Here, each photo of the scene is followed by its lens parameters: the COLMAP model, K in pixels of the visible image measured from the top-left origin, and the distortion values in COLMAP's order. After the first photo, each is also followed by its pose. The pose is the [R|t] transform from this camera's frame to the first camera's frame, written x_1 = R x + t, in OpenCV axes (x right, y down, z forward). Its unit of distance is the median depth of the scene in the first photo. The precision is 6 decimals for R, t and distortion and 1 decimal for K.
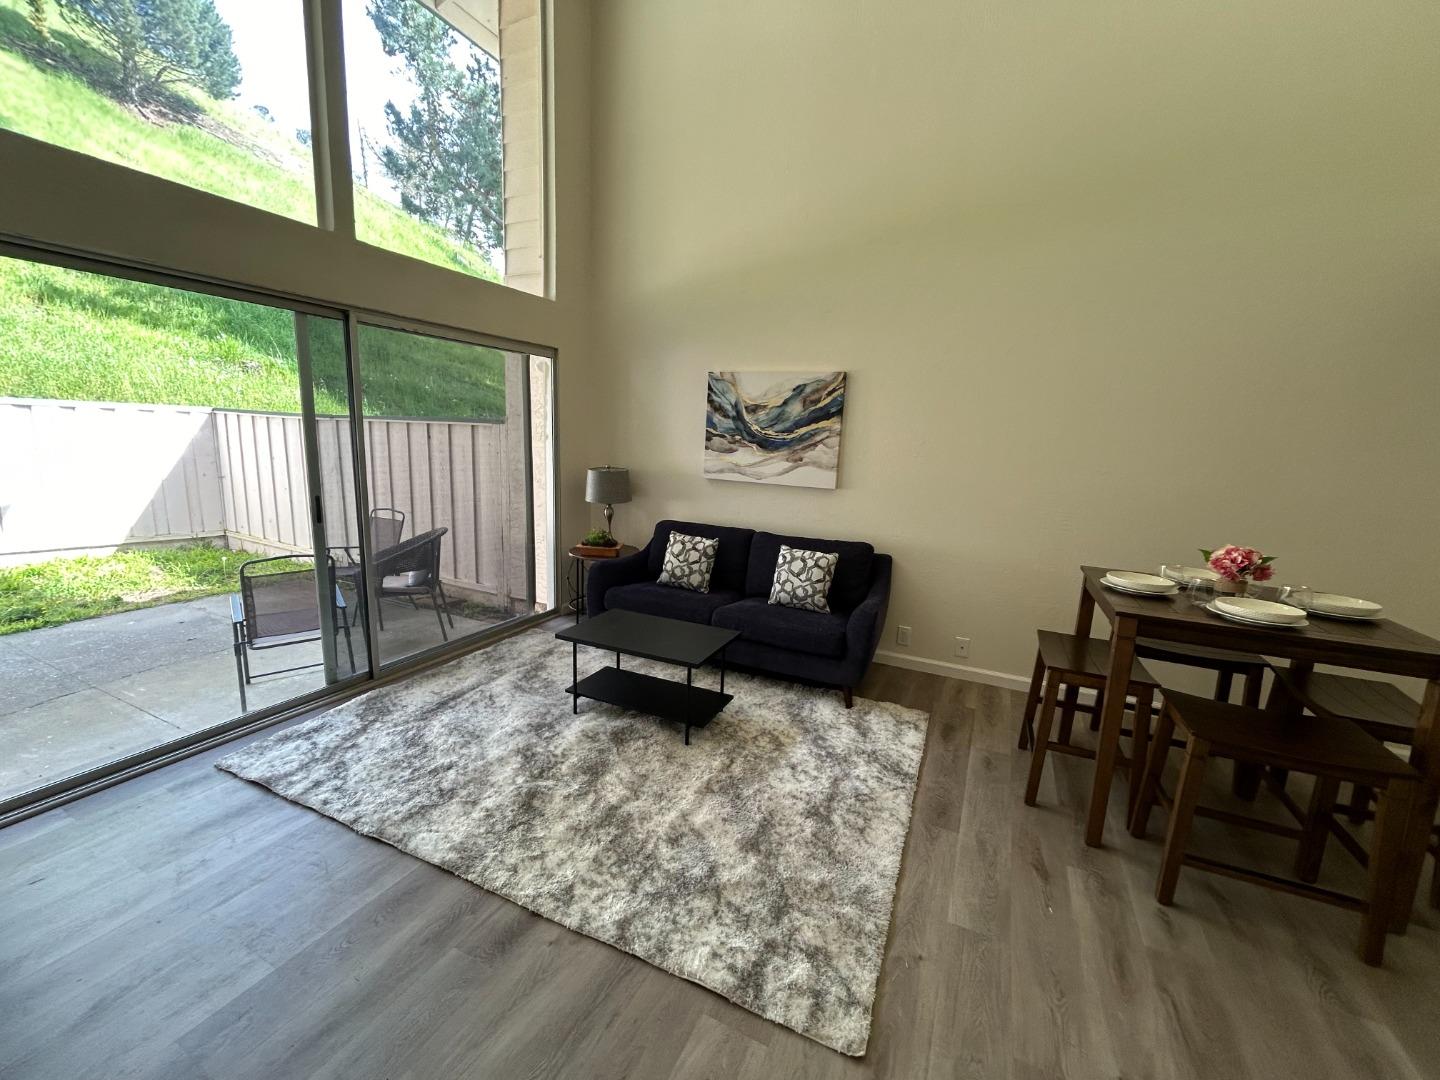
lens RADIAL K [[582.7, 0, 722.6], [0, 582.7, 539.7], [0, 0, 1]] dist [-0.002194, -0.000161]
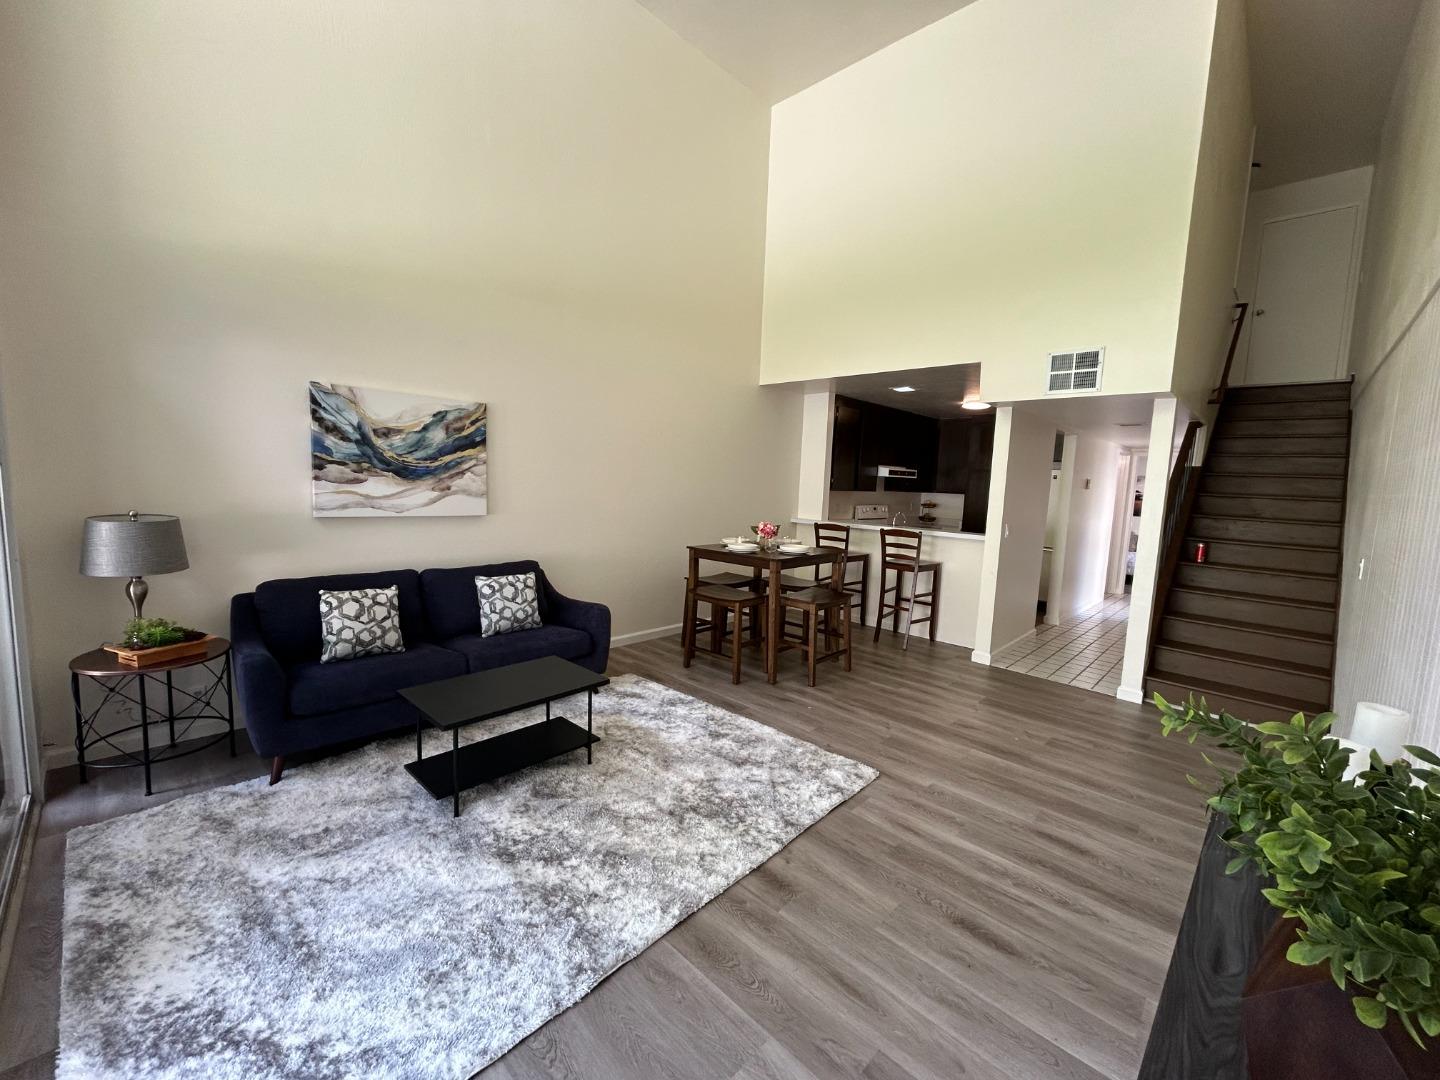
lens RADIAL K [[582.7, 0, 721.6], [0, 582.7, 539.8], [0, 0, 1]] dist [-0.002194, -0.000161]
pose [[0.310786, -0.128626, 0.941736, -0.726129], [0.140193, 0.986167, 0.088429, -0.084765], [-0.940084, 0.104542, 0.324519, 0.304685]]
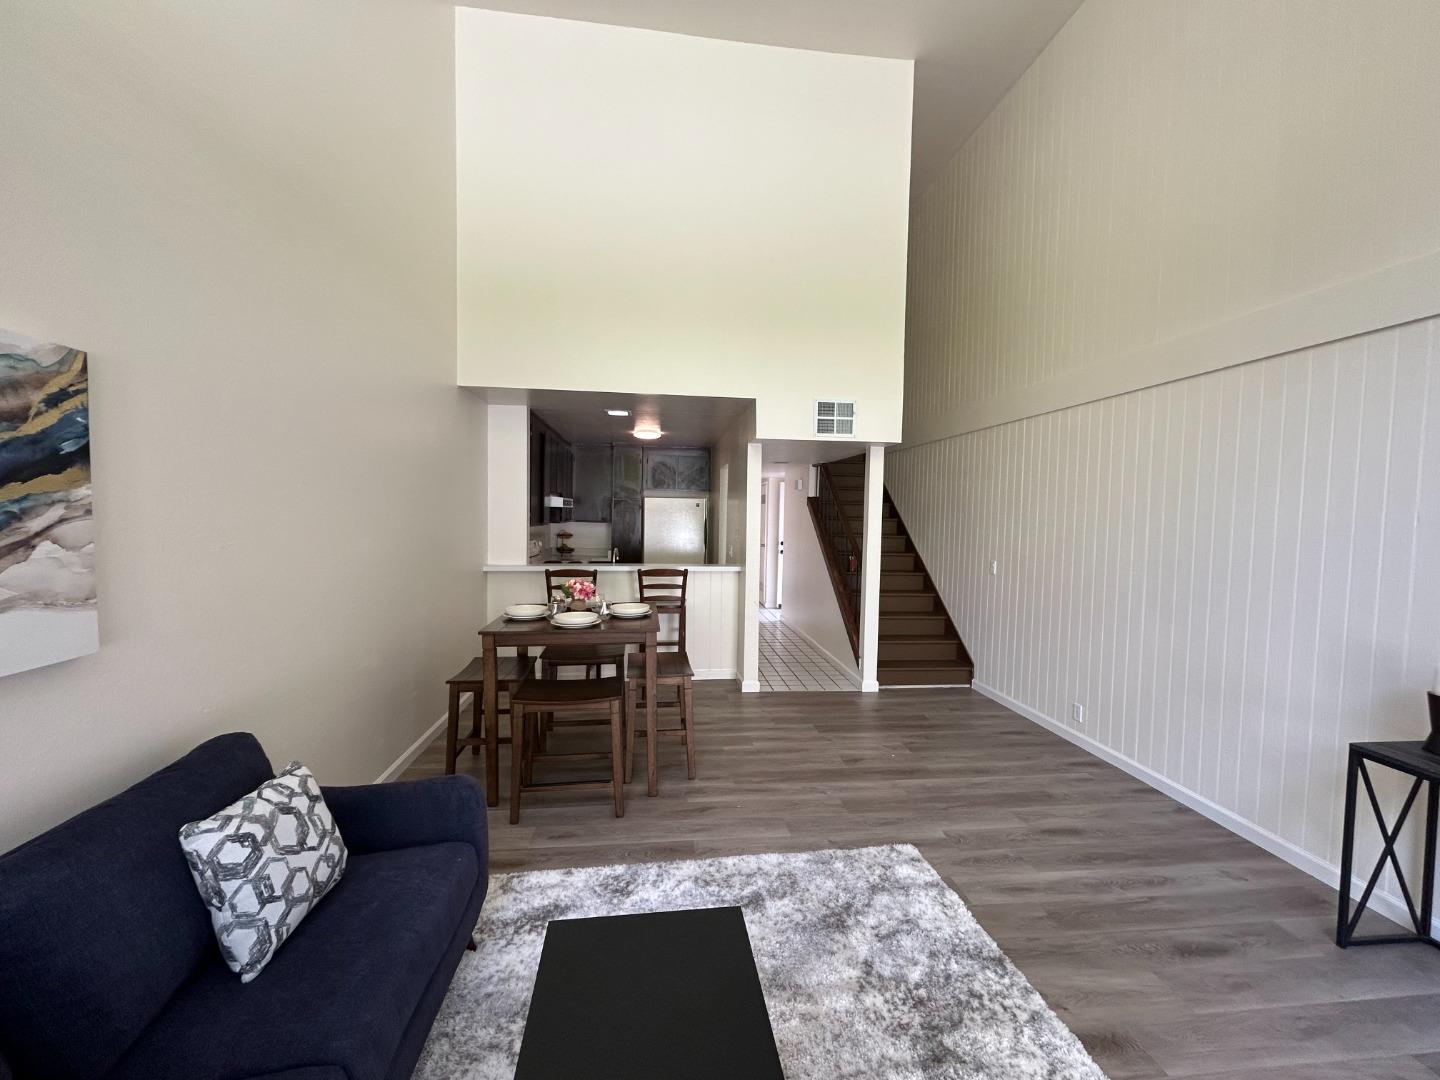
lens RADIAL K [[582.7, 0, 722.9], [0, 582.7, 540.3], [0, 0, 1]] dist [-0.002194, -0.000161]
pose [[-0.536667, -0.088179, 0.839174, -0.377679], [0.110380, 0.978642, 0.173425, -0.199089], [-0.836543, 0.185699, -0.515472, 0.927836]]
